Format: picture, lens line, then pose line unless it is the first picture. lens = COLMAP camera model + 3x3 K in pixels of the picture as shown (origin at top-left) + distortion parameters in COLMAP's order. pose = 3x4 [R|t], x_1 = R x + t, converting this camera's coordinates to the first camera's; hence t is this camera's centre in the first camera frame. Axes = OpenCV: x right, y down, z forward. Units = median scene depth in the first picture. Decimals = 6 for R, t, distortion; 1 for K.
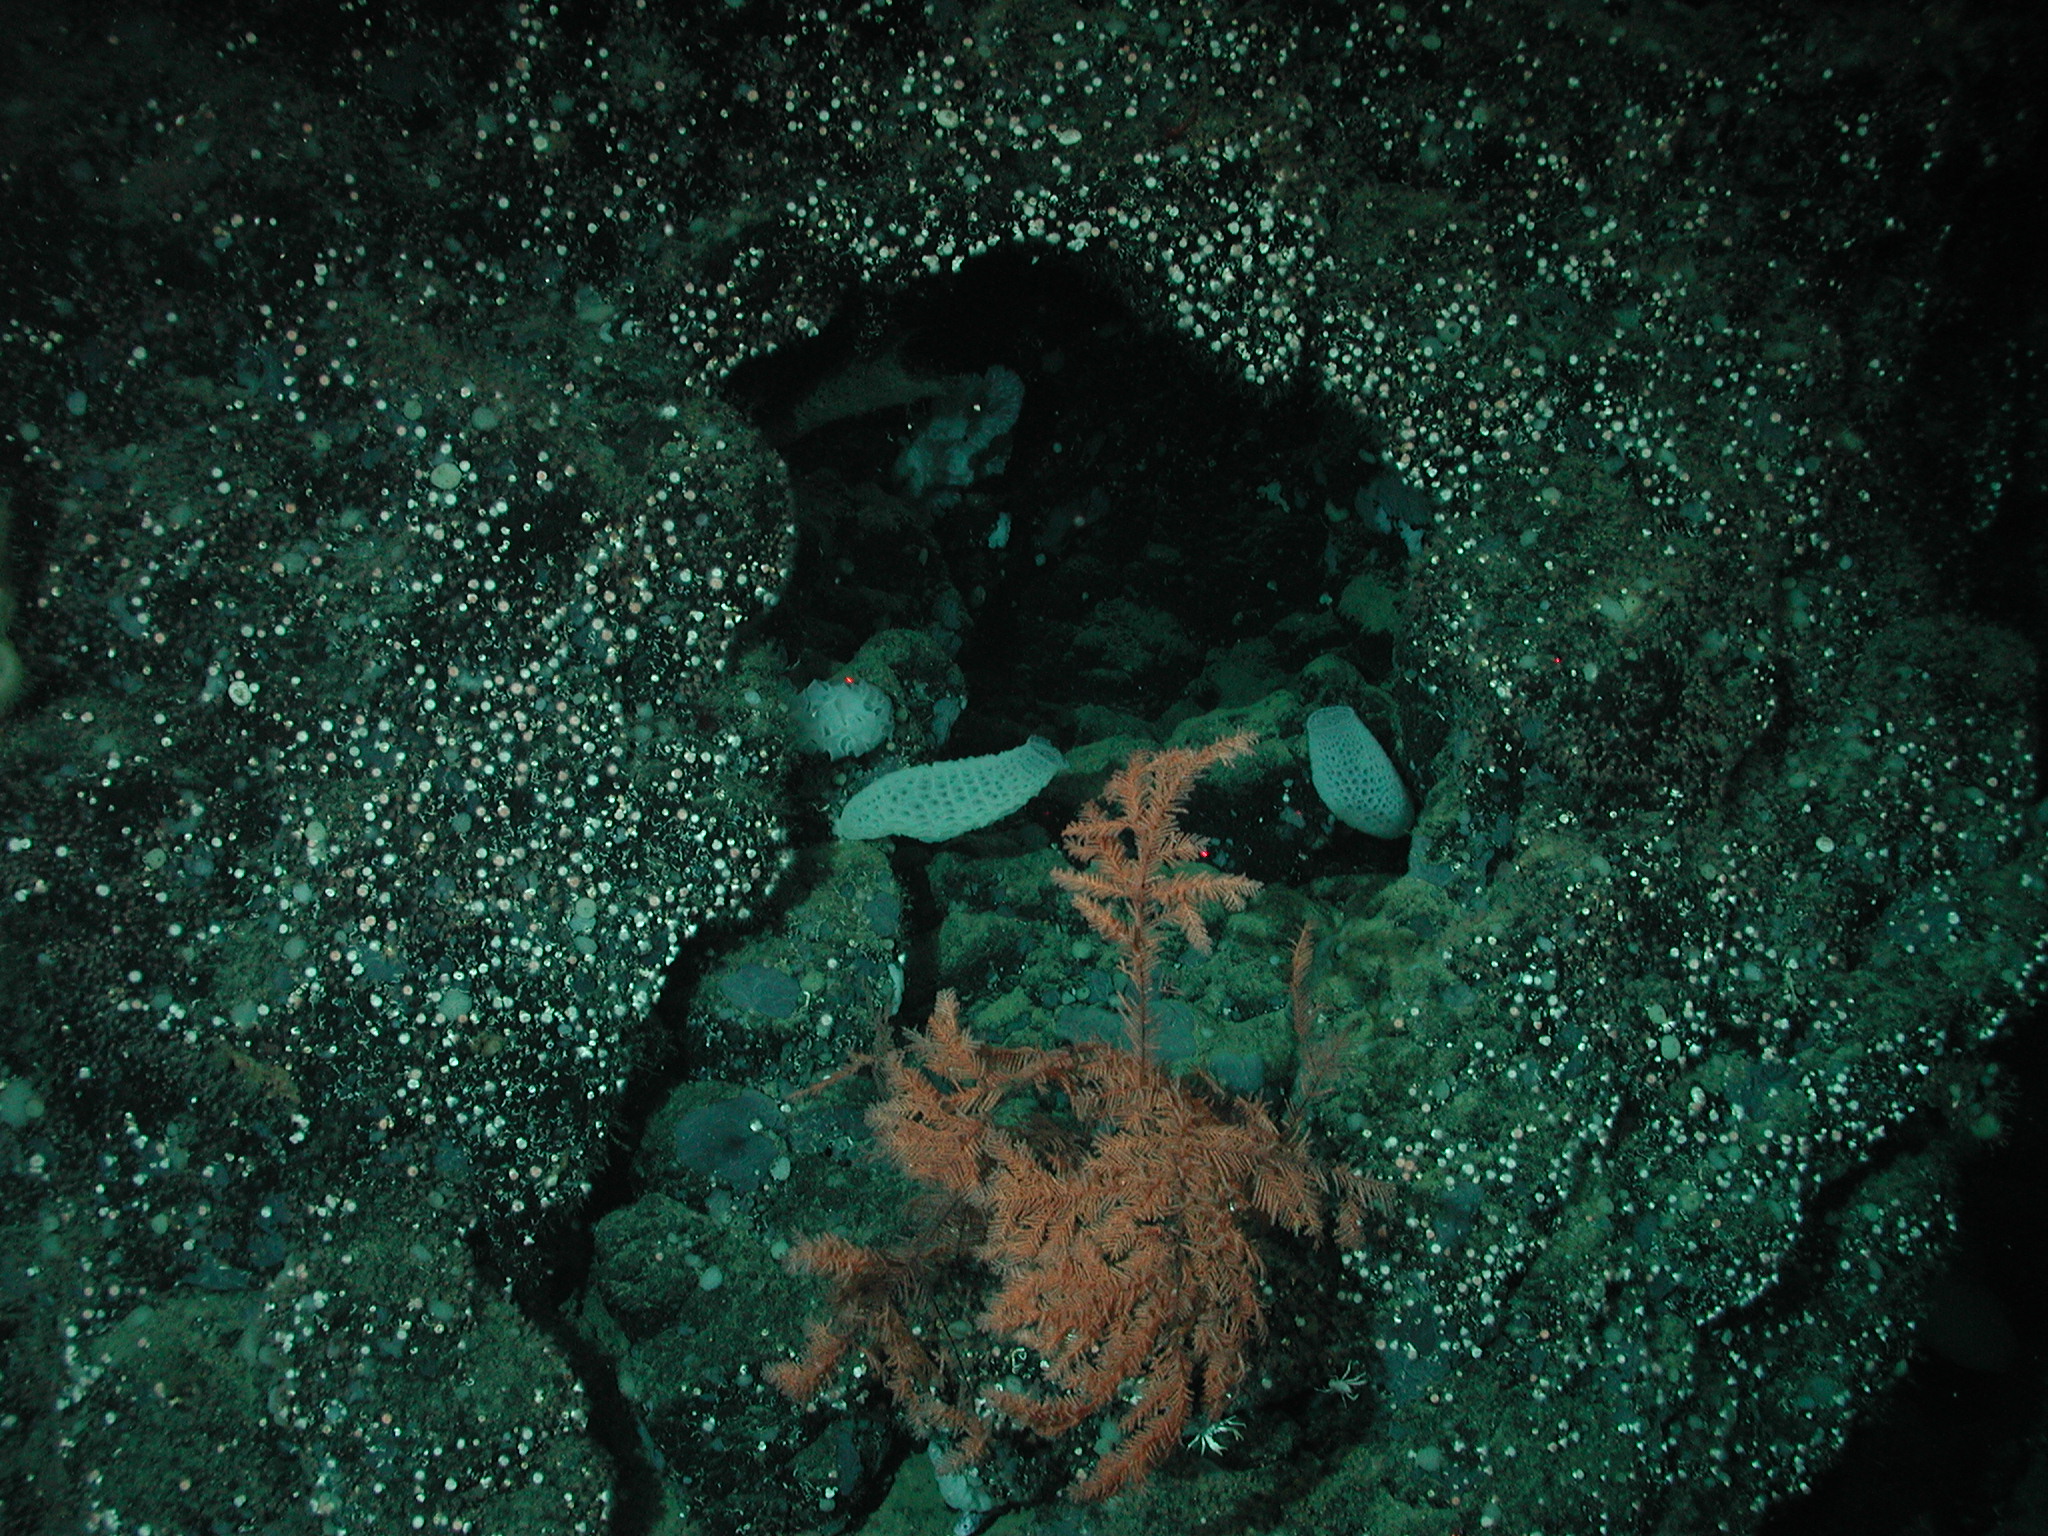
lens RADIAL K [[2240.0, 0, 1024.0], [0, 2240.0, 768.0], [0, 0, 1]] dist [-0.082778, 0.123693]
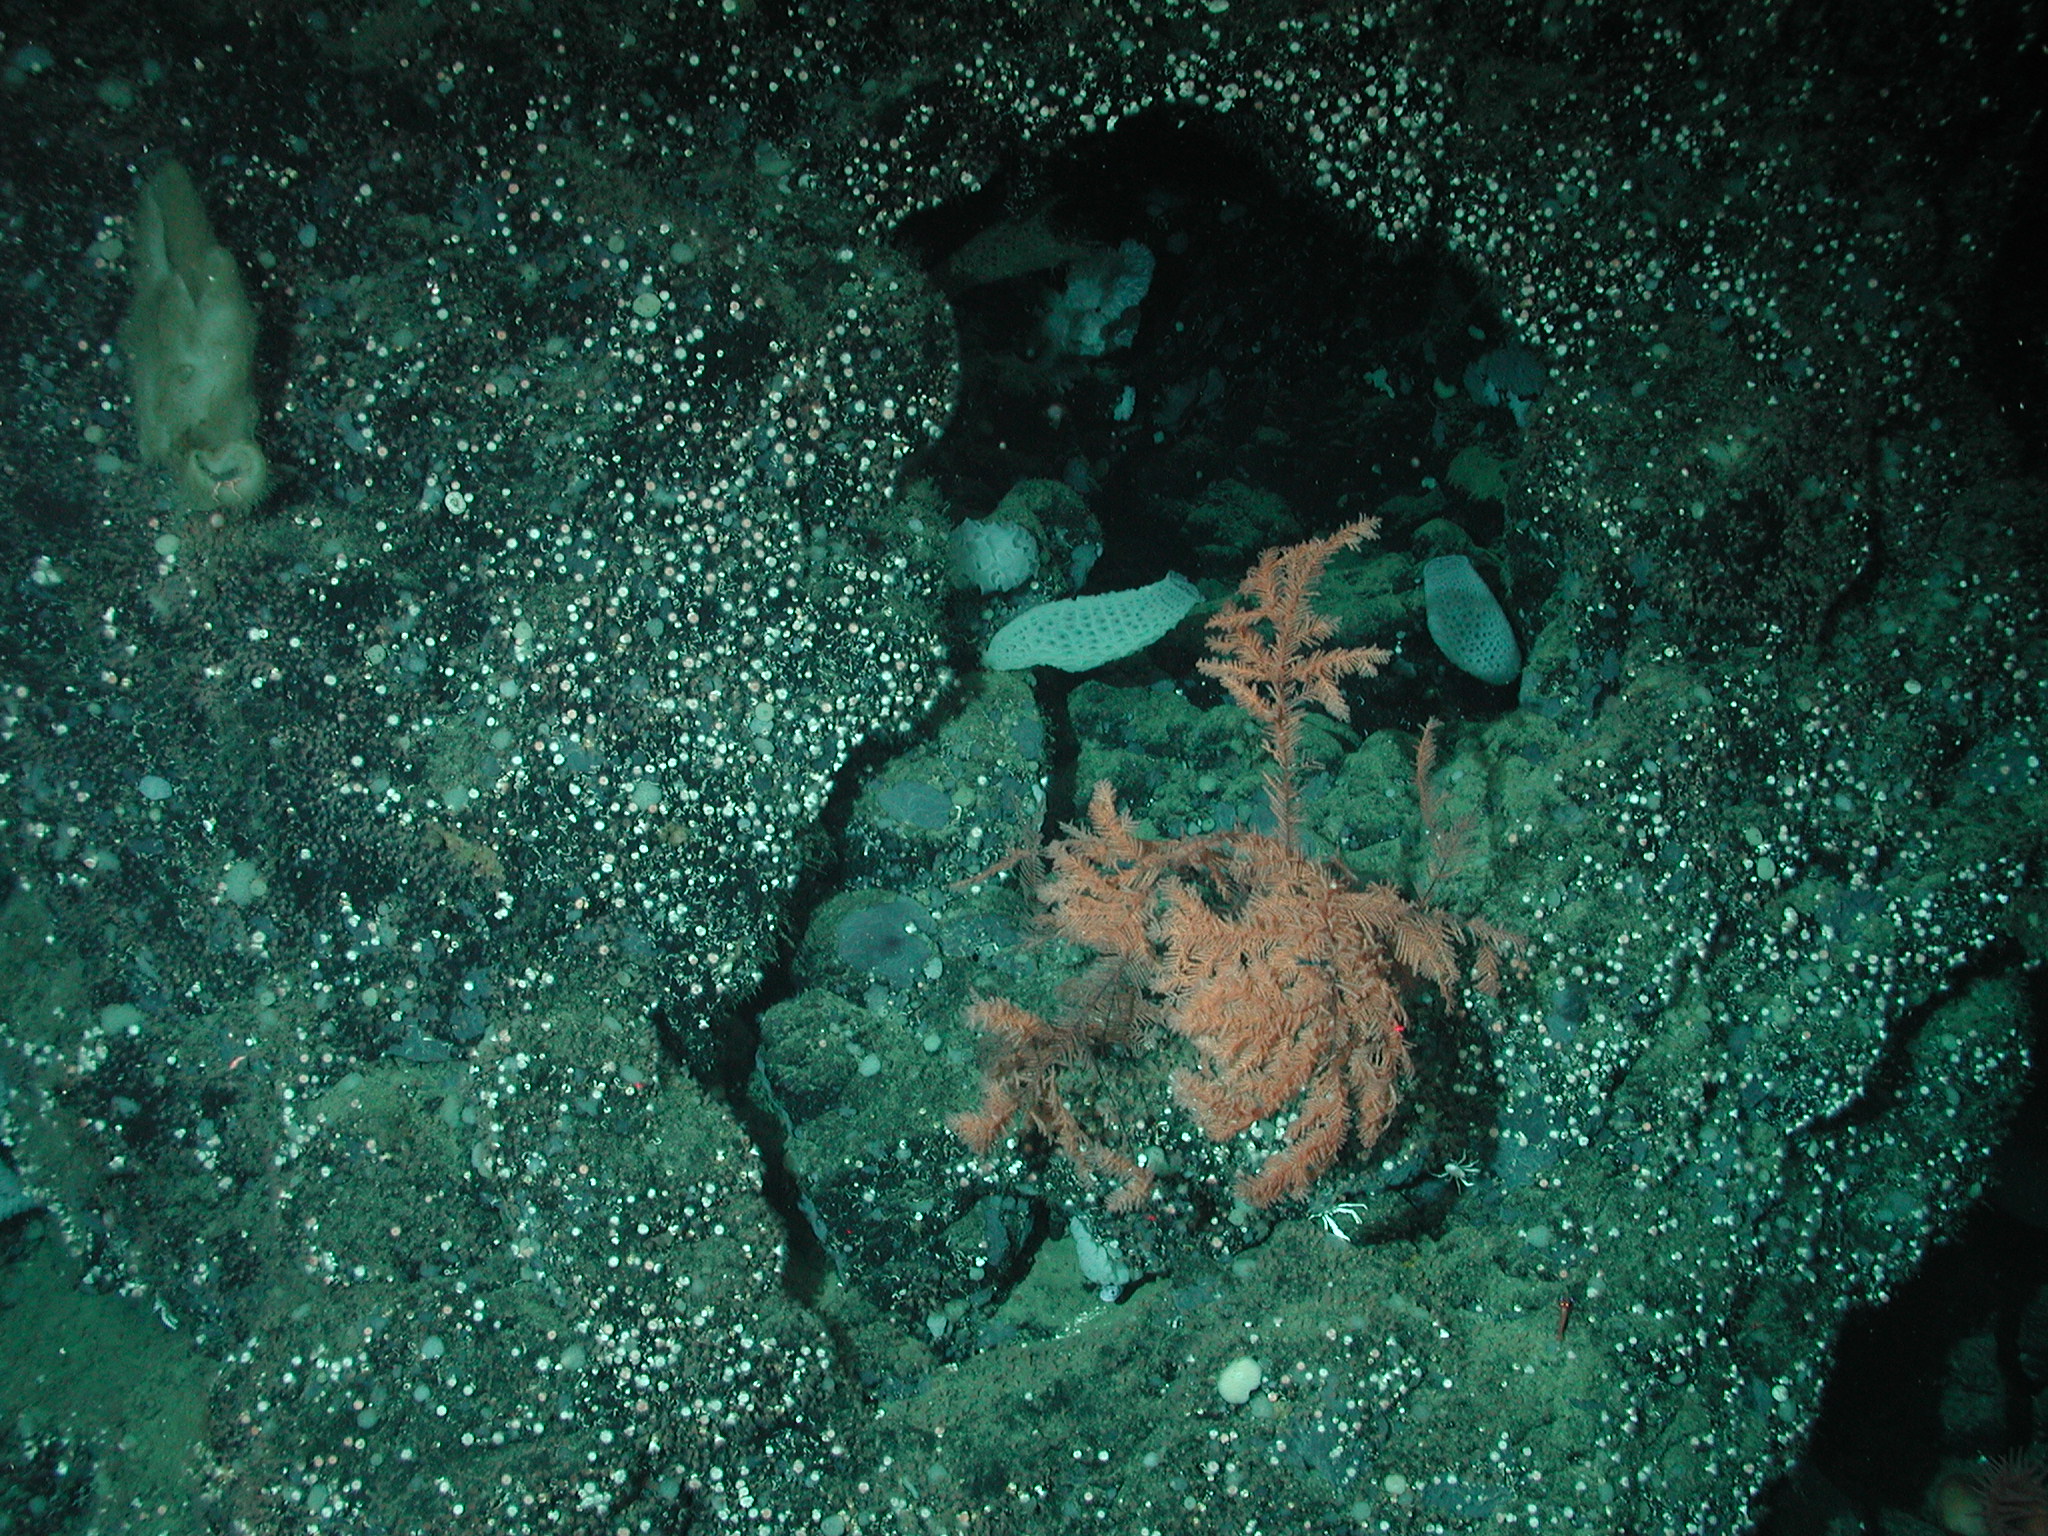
lens RADIAL K [[2240.0, 0, 1024.0], [0, 2240.0, 768.0], [0, 0, 1]] dist [-0.082778, 0.123693]
pose [[0.999686, 0.013097, -0.021386, -0.045888], [-0.012825, 0.999836, 0.012798, 0.072397], [0.021550, -0.012519, 0.999689, -0.078348]]
